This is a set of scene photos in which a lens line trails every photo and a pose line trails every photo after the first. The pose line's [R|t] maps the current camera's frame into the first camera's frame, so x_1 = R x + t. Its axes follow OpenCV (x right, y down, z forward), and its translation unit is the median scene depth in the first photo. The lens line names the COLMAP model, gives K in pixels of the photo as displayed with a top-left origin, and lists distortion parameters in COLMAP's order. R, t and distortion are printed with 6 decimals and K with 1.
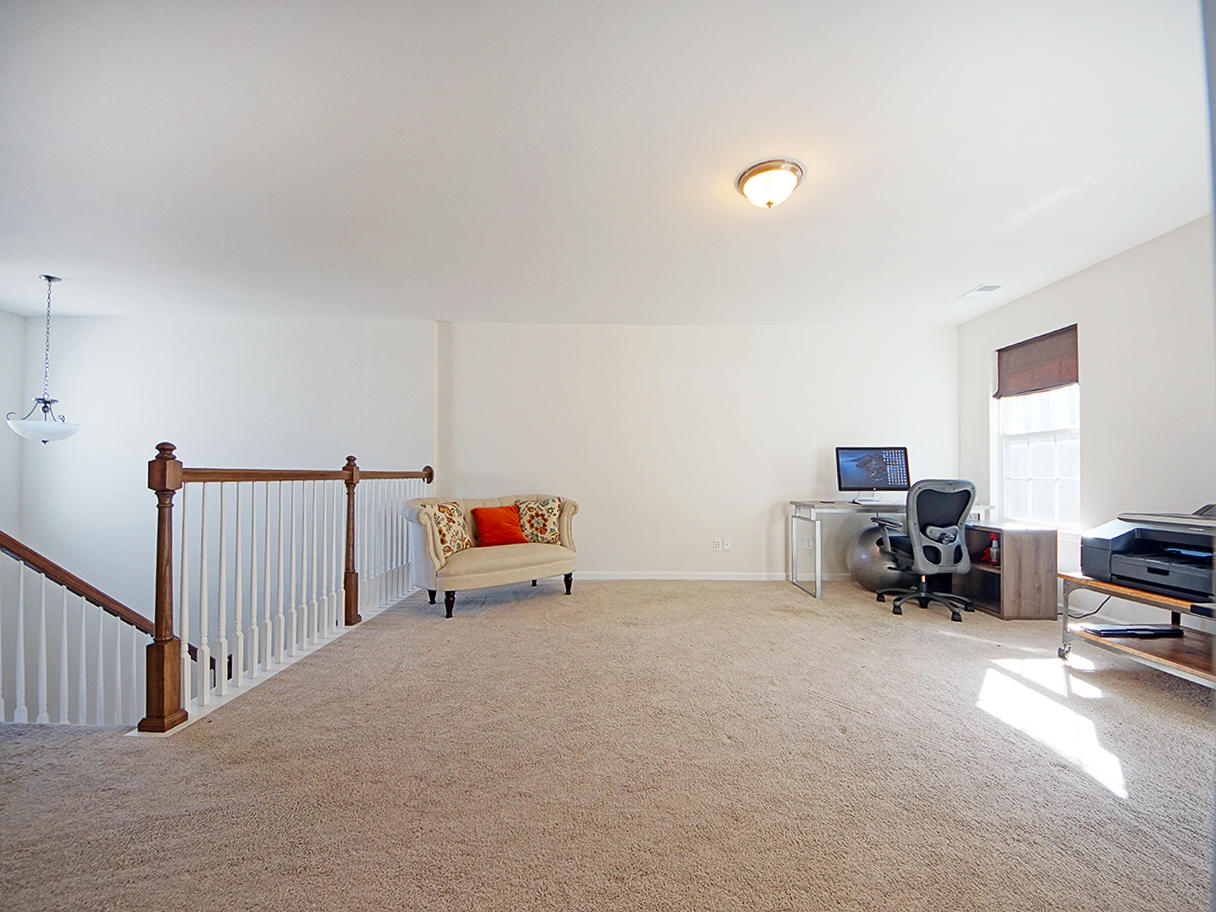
lens RADIAL K [[463.3, 0, 609.1], [0, 463.3, 467.7], [0, 0, 1]] dist [0.075026, -0.000014]
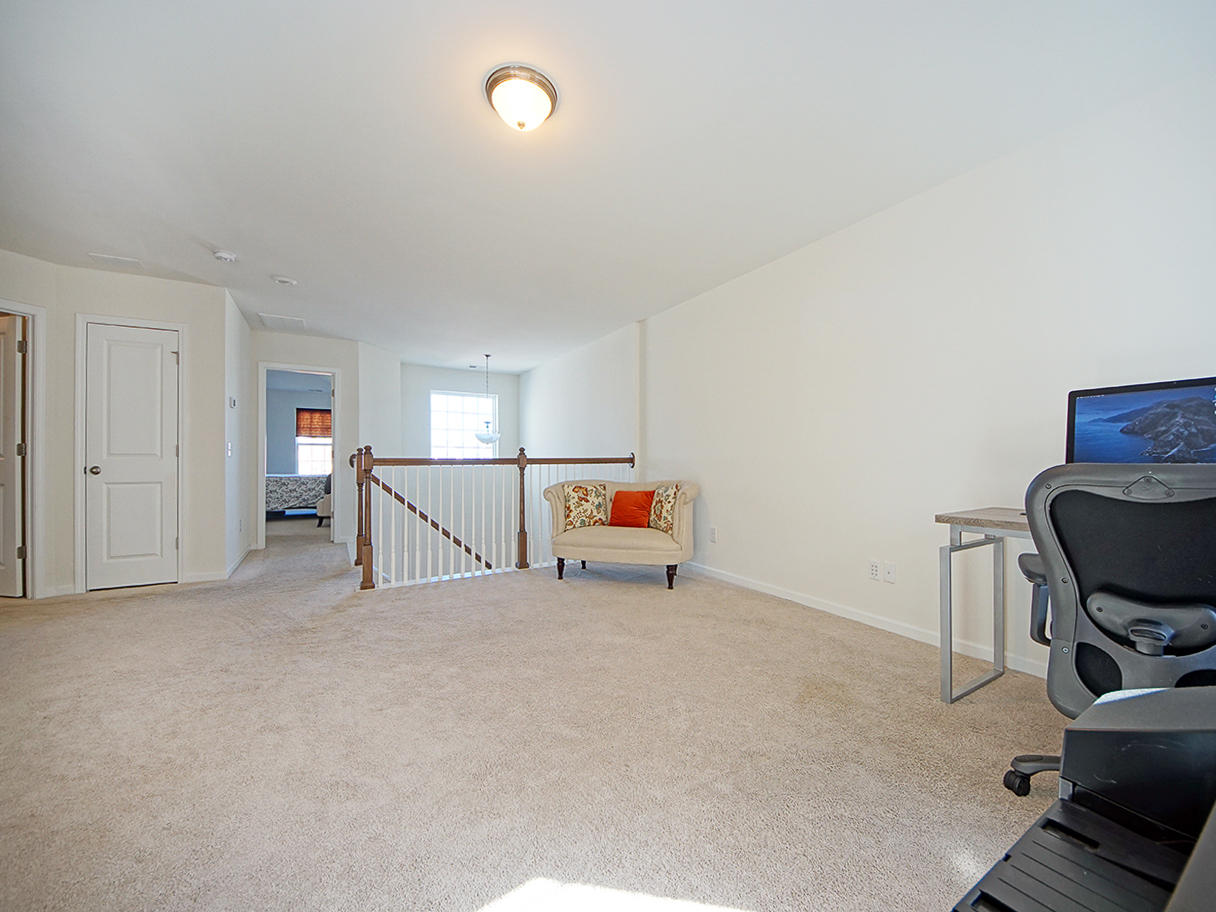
lens RADIAL K [[475.3, 0, 608.0], [0, 475.3, 456.0], [0, 0, 1]] dist [0.067533, -0.044314]
pose [[0.528294, -0.014436, -0.848939, 0.682506], [0.023526, 0.999720, -0.002360, 0.008501], [0.848736, -0.018725, 0.528486, 0.420605]]
